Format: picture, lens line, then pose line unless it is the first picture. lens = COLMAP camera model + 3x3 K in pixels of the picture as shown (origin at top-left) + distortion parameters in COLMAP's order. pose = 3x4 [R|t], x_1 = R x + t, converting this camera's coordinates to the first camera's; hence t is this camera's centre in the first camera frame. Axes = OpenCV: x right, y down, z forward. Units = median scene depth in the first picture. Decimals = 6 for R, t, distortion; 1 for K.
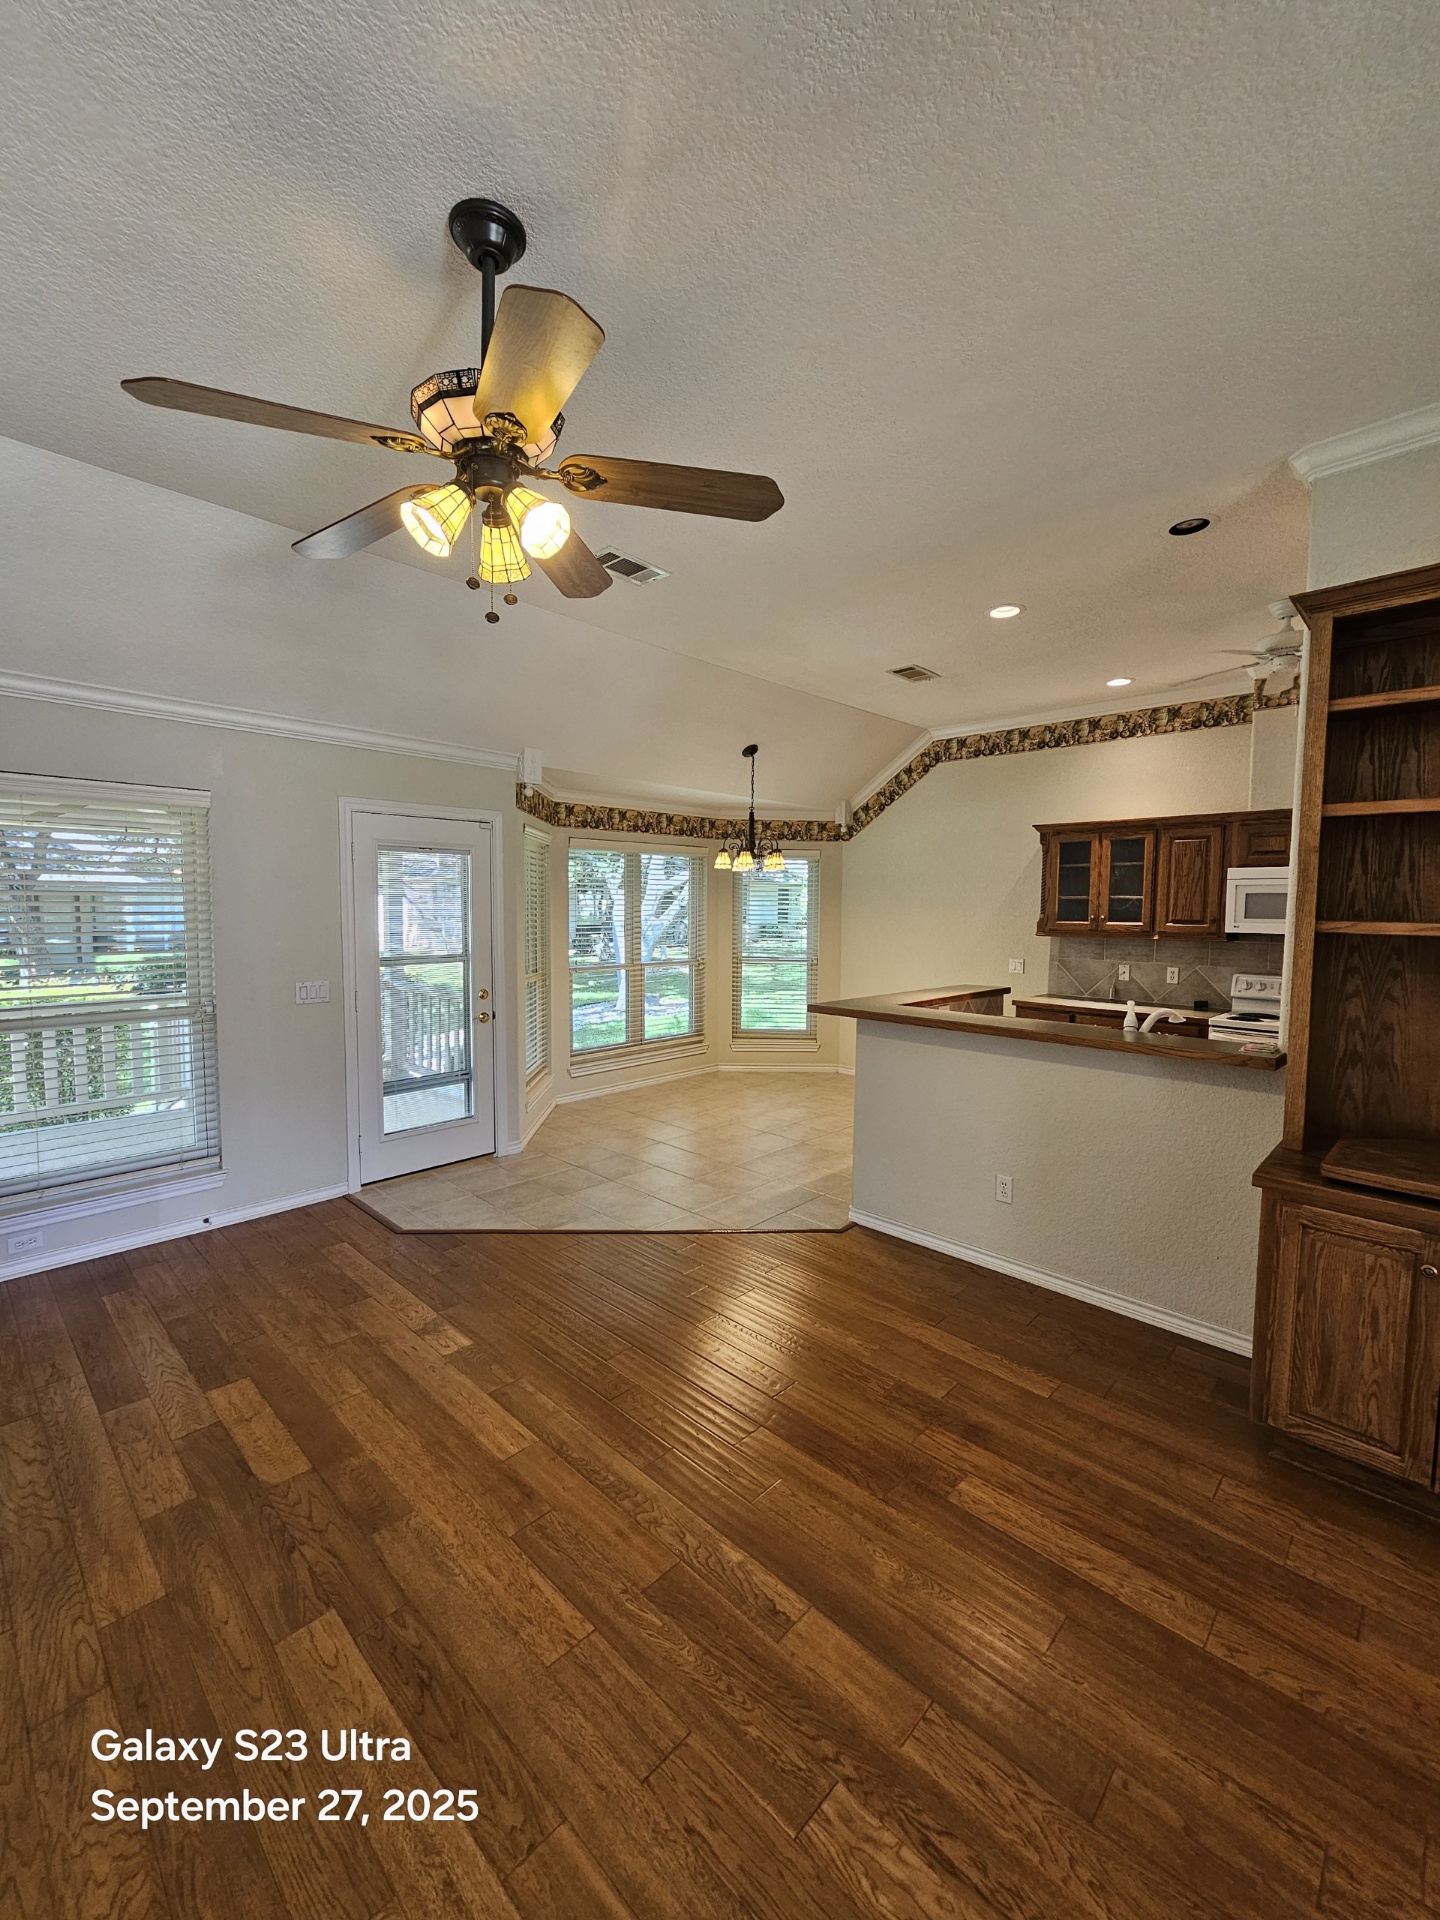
lens RADIAL K [[786.8, 0, 720.0], [0, 786.8, 960.0], [0, 0, 1]] dist [-0.001590, -0.000120]
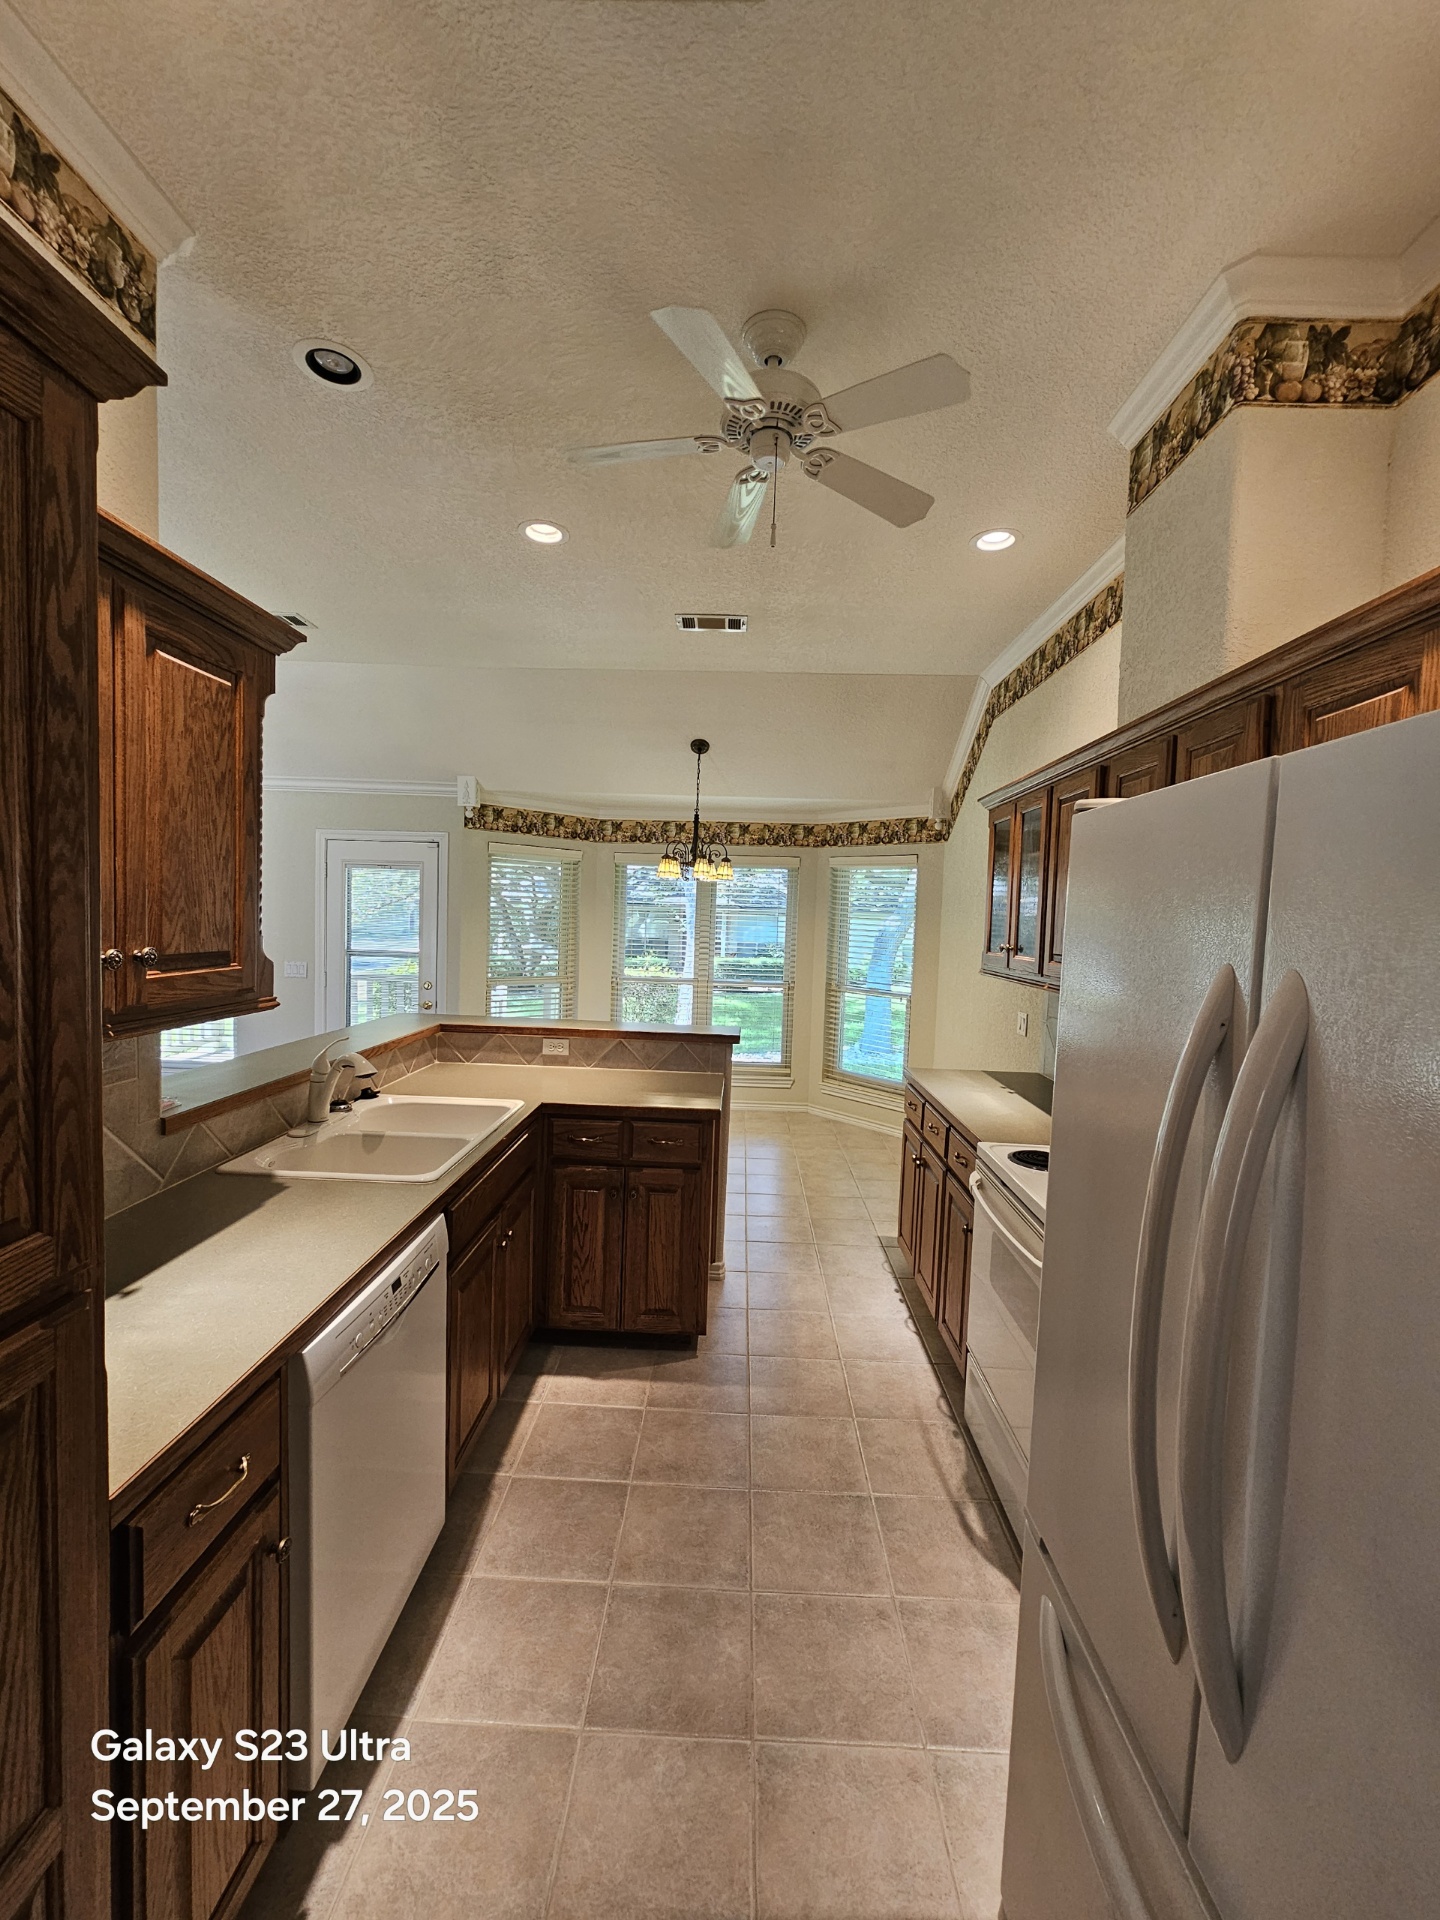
lens RADIAL K [[784.9, 0, 724.6], [0, 784.9, 960.5], [0, 0, 1]] dist [-0.000768, -0.000308]
pose [[0.682082, 0.056495, -0.729090, 0.760415], [-0.078240, 0.996926, 0.004053, -0.030790], [0.727078, 0.054280, 0.684406, 0.447160]]
